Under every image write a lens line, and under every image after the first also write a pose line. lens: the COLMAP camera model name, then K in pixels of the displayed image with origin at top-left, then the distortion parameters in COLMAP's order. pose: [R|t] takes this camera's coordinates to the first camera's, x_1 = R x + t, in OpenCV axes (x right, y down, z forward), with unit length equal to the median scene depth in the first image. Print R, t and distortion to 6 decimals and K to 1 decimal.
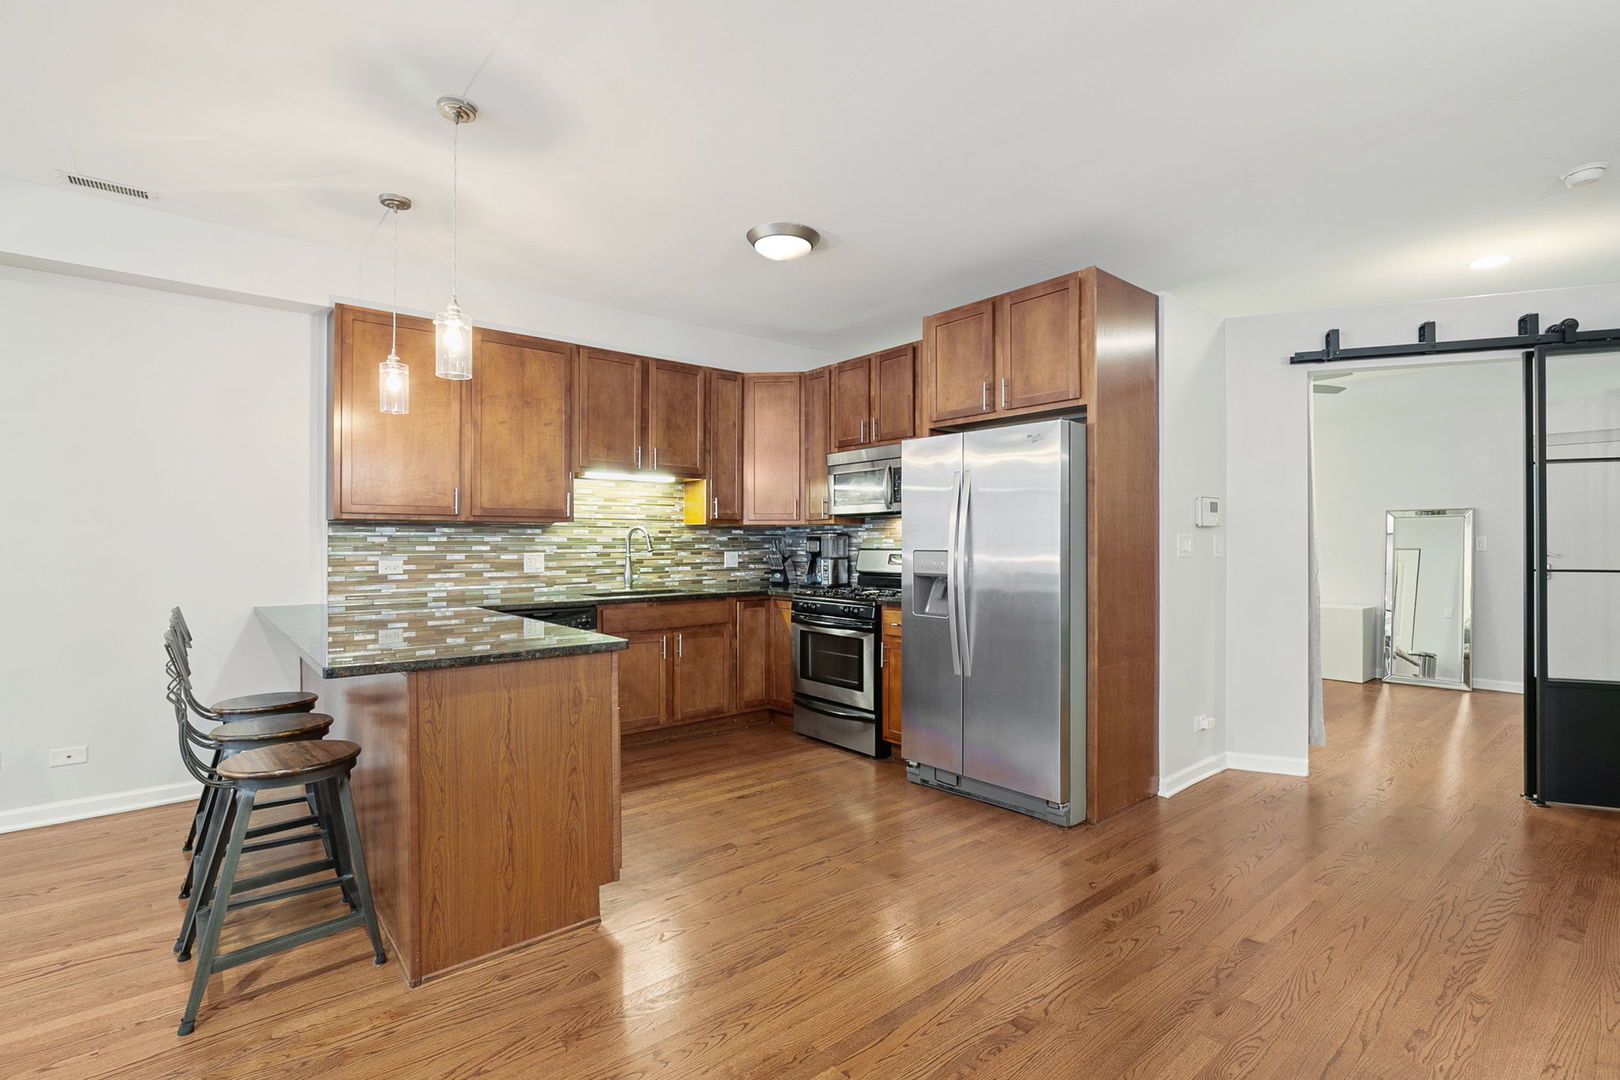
lens RADIAL K [[741.3, 0, 814.2], [0, 741.3, 536.4], [0, 0, 1]] dist [-0.002356, 0.000139]
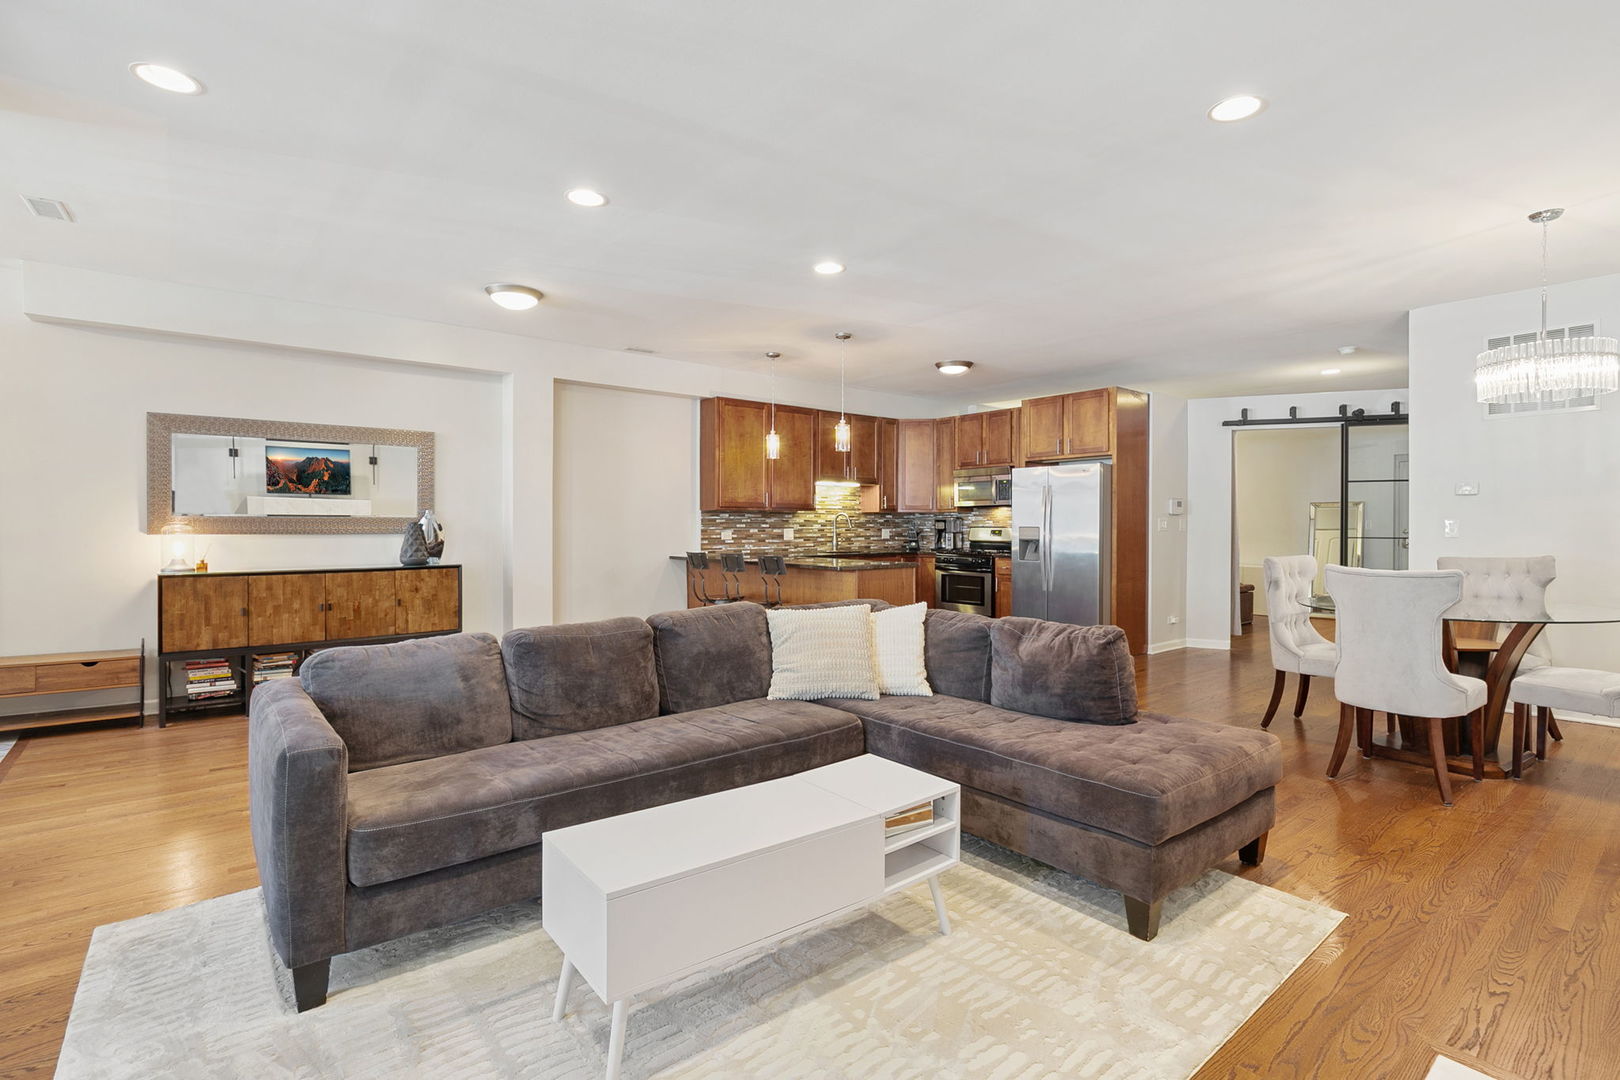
lens RADIAL K [[741.3, 0, 814.2], [0, 741.3, 536.4], [0, 0, 1]] dist [-0.002356, 0.000139]
pose [[0.999830, 0.001900, -0.018363, -0.282293], [-0.001476, 0.999733, 0.023041, 0.000200], [0.018402, -0.023010, 0.999566, -0.722459]]
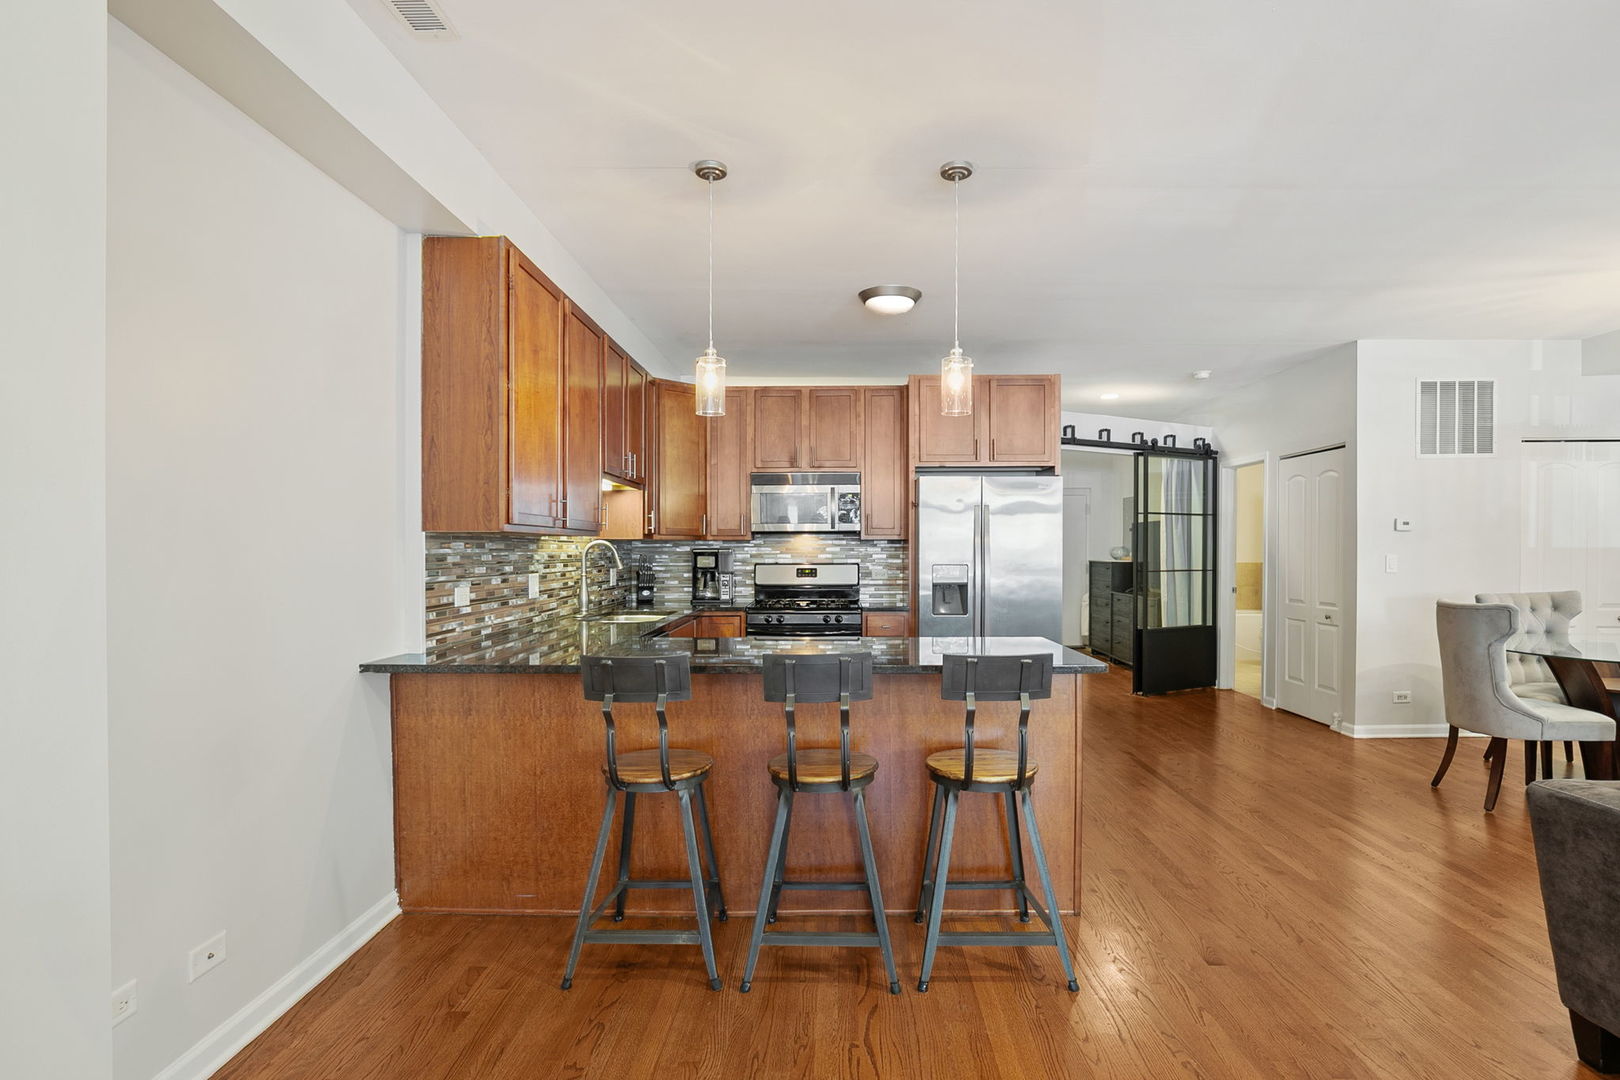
lens RADIAL K [[820.5, 0, 815.2], [0, 820.5, 562.7], [0, 0, 1]] dist [-0.001497, -0.000127]
pose [[0.665156, -0.011240, 0.746620, -0.827589], [-0.004235, 0.999814, 0.018825, -0.007544], [-0.746692, -0.015684, 0.664985, 0.178322]]
